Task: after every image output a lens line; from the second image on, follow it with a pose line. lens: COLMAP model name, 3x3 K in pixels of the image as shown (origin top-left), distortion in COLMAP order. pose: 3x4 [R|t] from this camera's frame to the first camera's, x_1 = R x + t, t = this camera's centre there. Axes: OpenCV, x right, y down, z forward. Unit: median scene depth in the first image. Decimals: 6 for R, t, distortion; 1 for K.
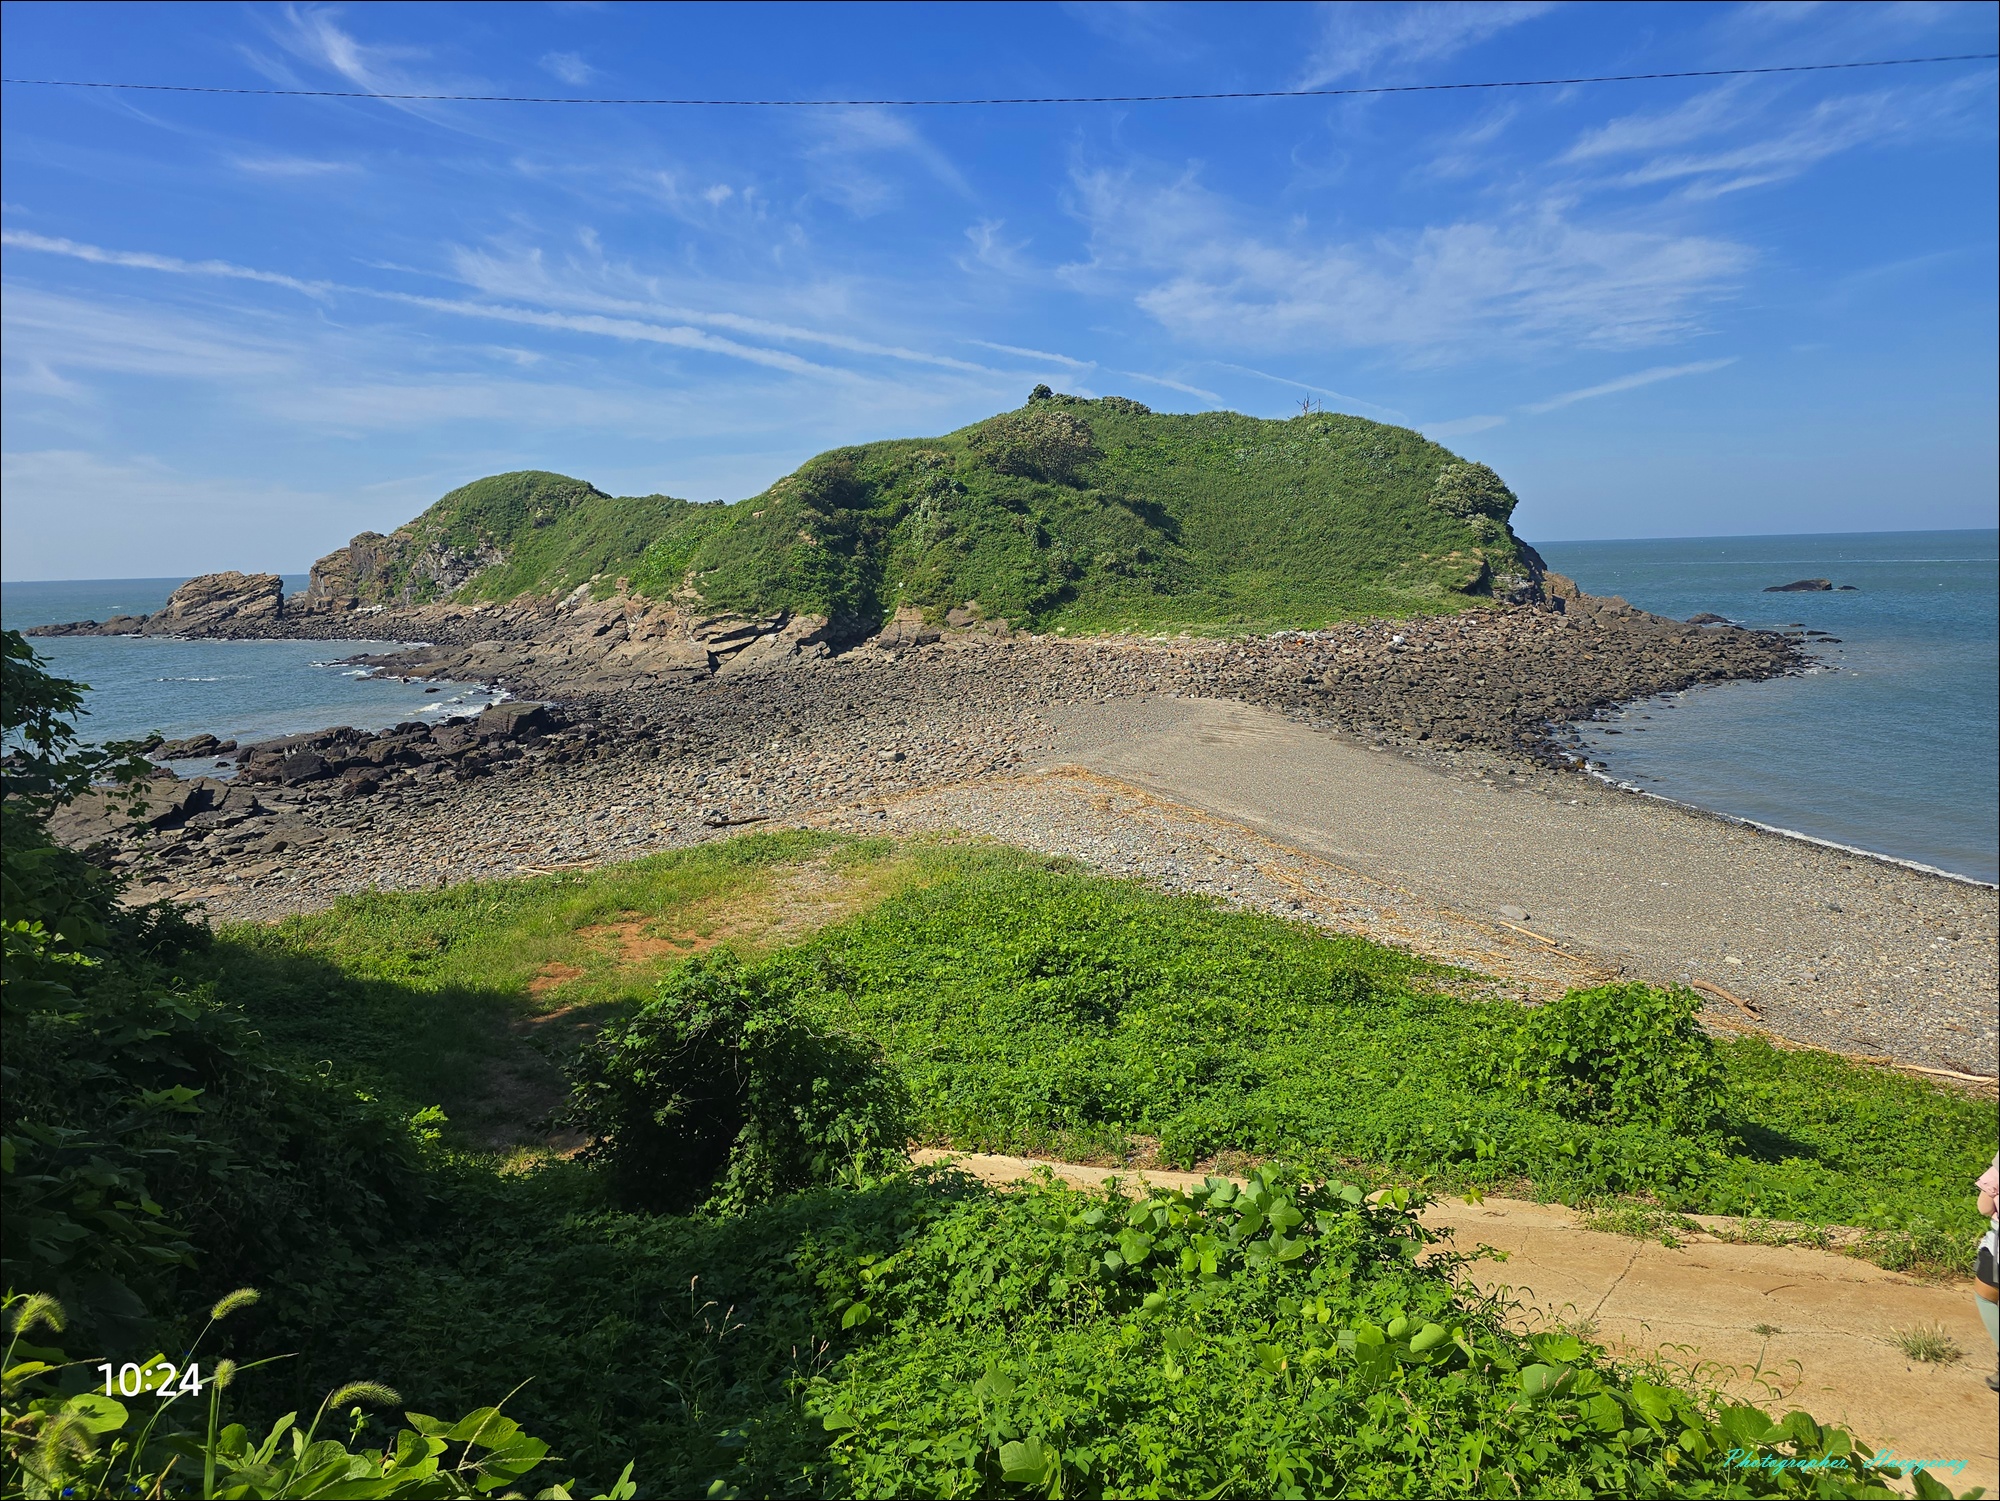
lens RADIAL K [[1363.7, 0, 1004.4], [0, 1363.7, 746.9], [0, 0, 1]] dist [0.044835, -0.041147]
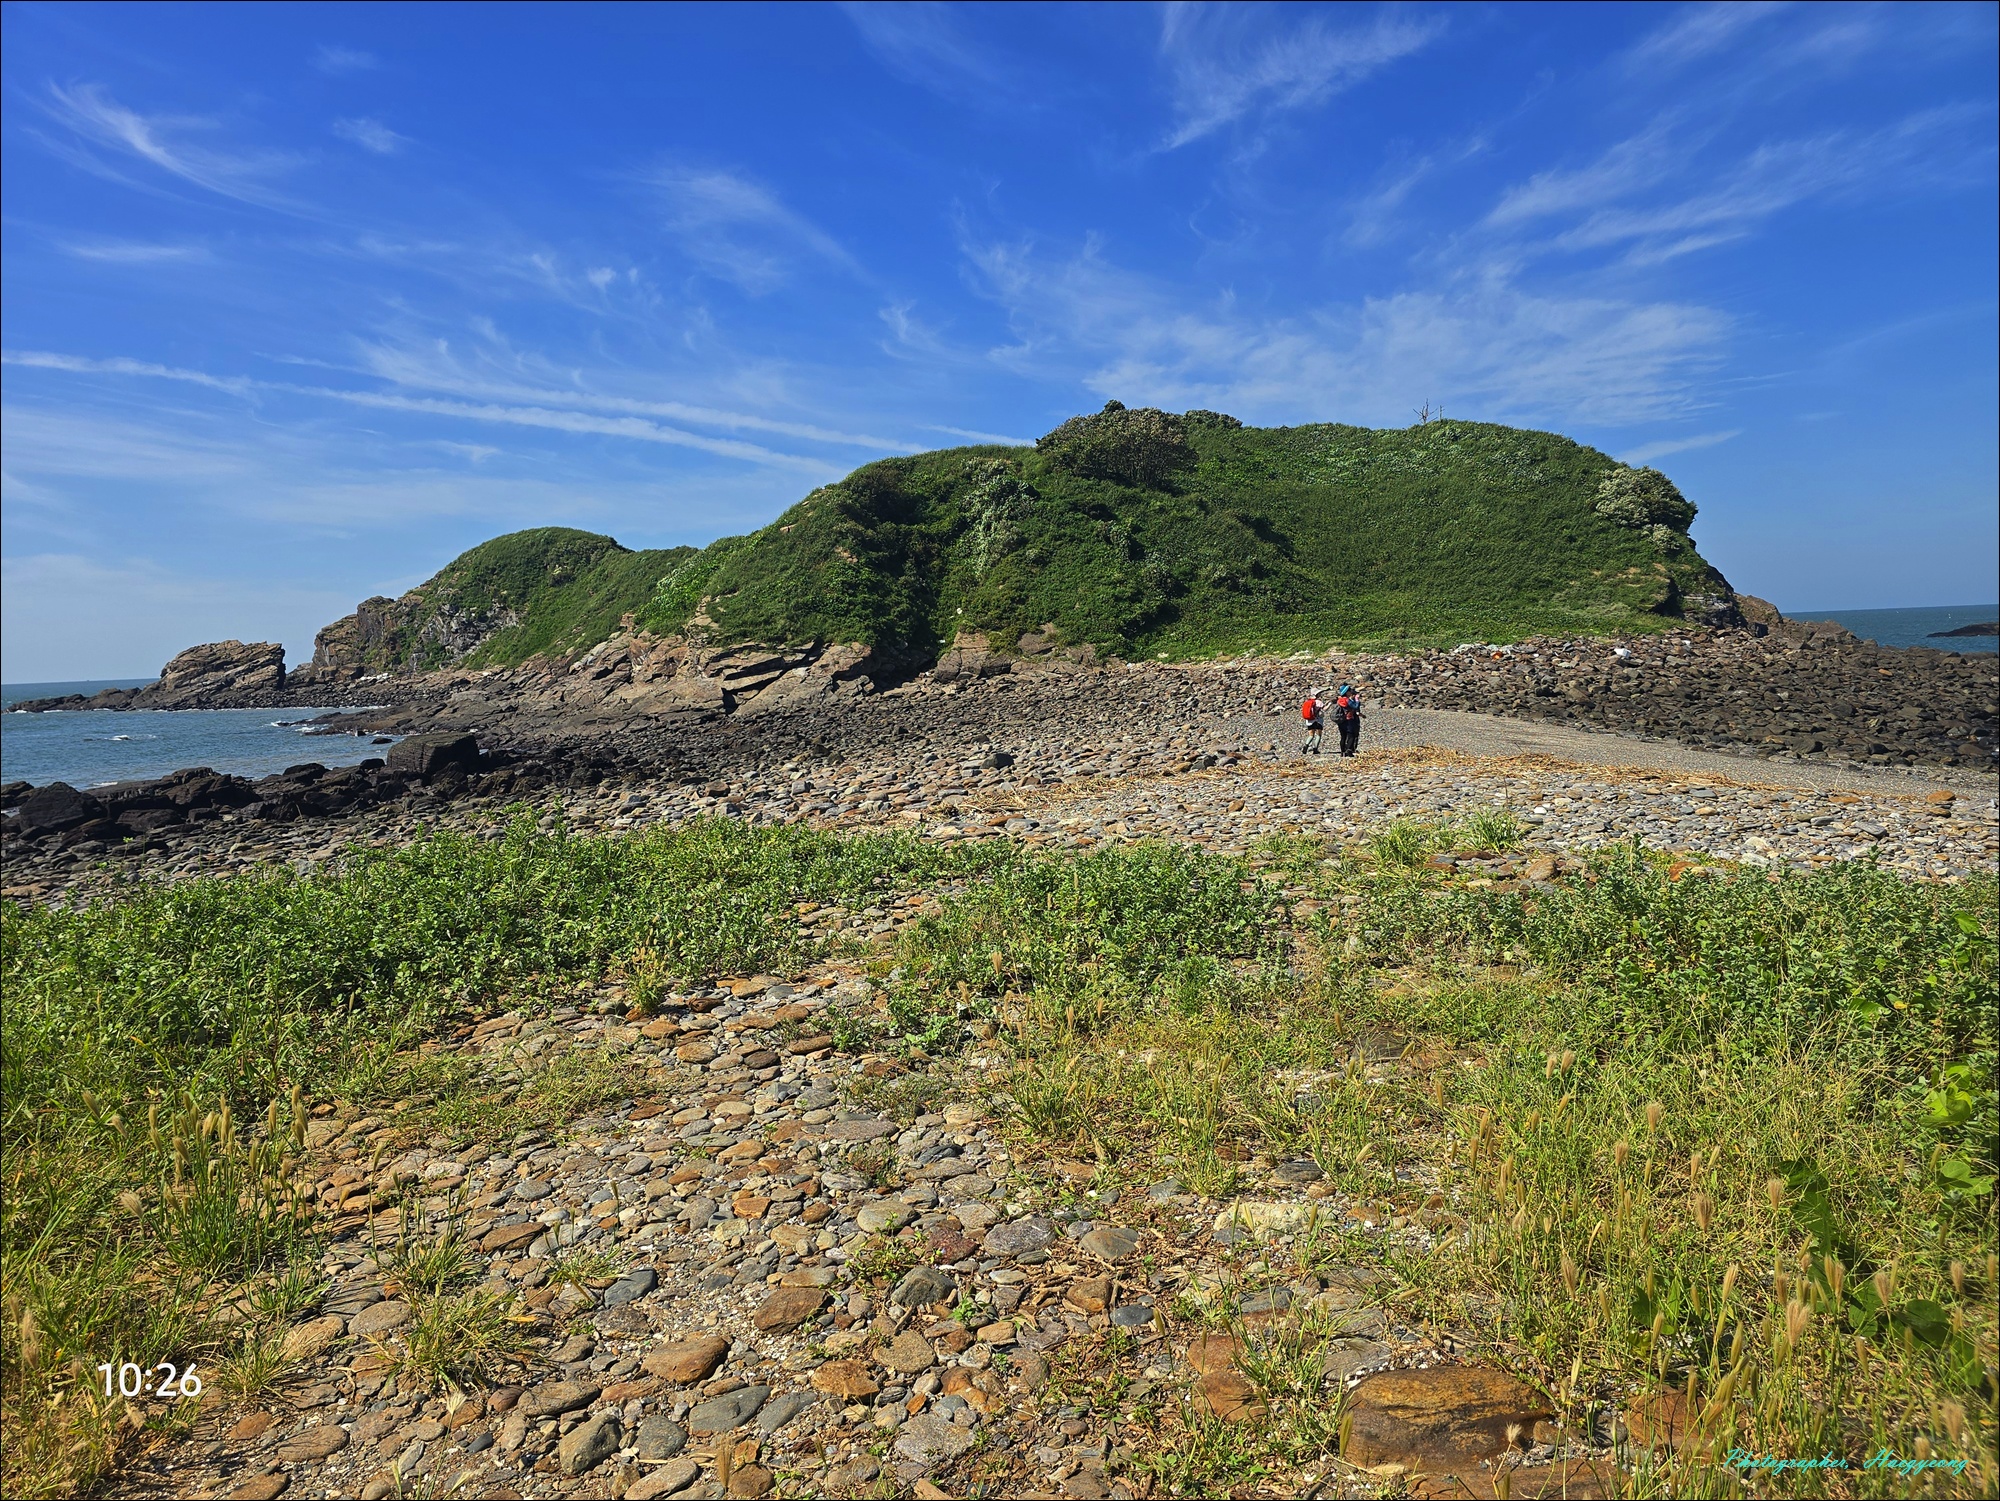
lens RADIAL K [[1363.7, 0, 990.1], [0, 1363.7, 749.1], [0, 0, 1]] dist [0.044835, -0.041147]
pose [[0.999083, -0.011507, -0.041231, -0.015426], [0.008894, 0.997973, -0.063012, 0.009849], [0.041873, 0.062588, 0.997161, 0.118453]]
